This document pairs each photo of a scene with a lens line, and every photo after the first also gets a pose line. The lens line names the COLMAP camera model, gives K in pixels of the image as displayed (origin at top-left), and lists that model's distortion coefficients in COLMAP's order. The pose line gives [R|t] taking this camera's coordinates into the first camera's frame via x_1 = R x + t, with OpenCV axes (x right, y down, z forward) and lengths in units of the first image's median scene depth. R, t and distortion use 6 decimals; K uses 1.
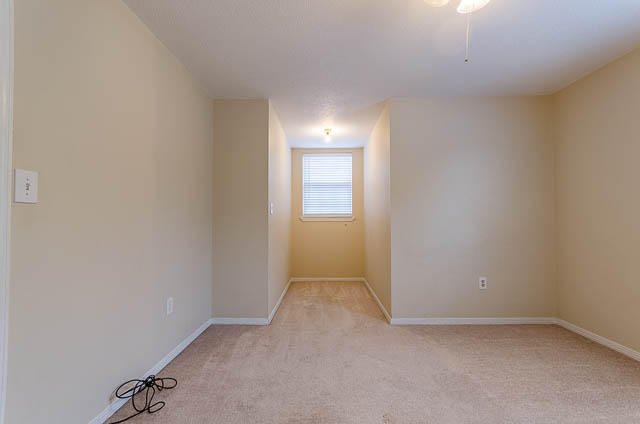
lens RADIAL K [[281.2, 0, 320.2], [0, 281.2, 213.0], [0, 0, 1]] dist [-0.001221, 0.001222]
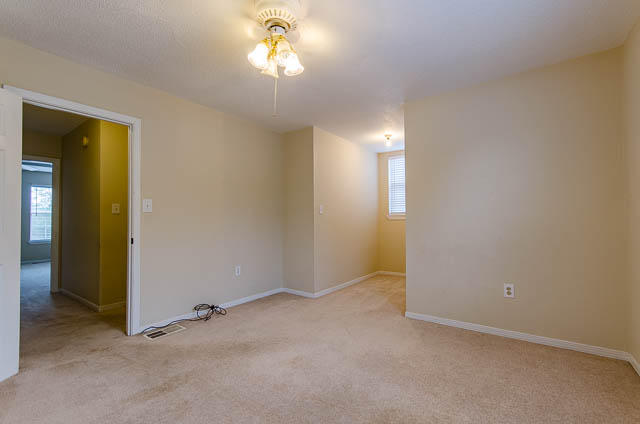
lens RADIAL K [[281.2, 0, 324.3], [0, 281.2, 214.0], [0, 0, 1]] dist [-0.001221, 0.001222]
pose [[0.818607, -0.010607, -0.574256, 0.611755], [0.016752, 0.999845, 0.005413, -0.004251], [0.574110, -0.014052, 0.818658, -0.043882]]
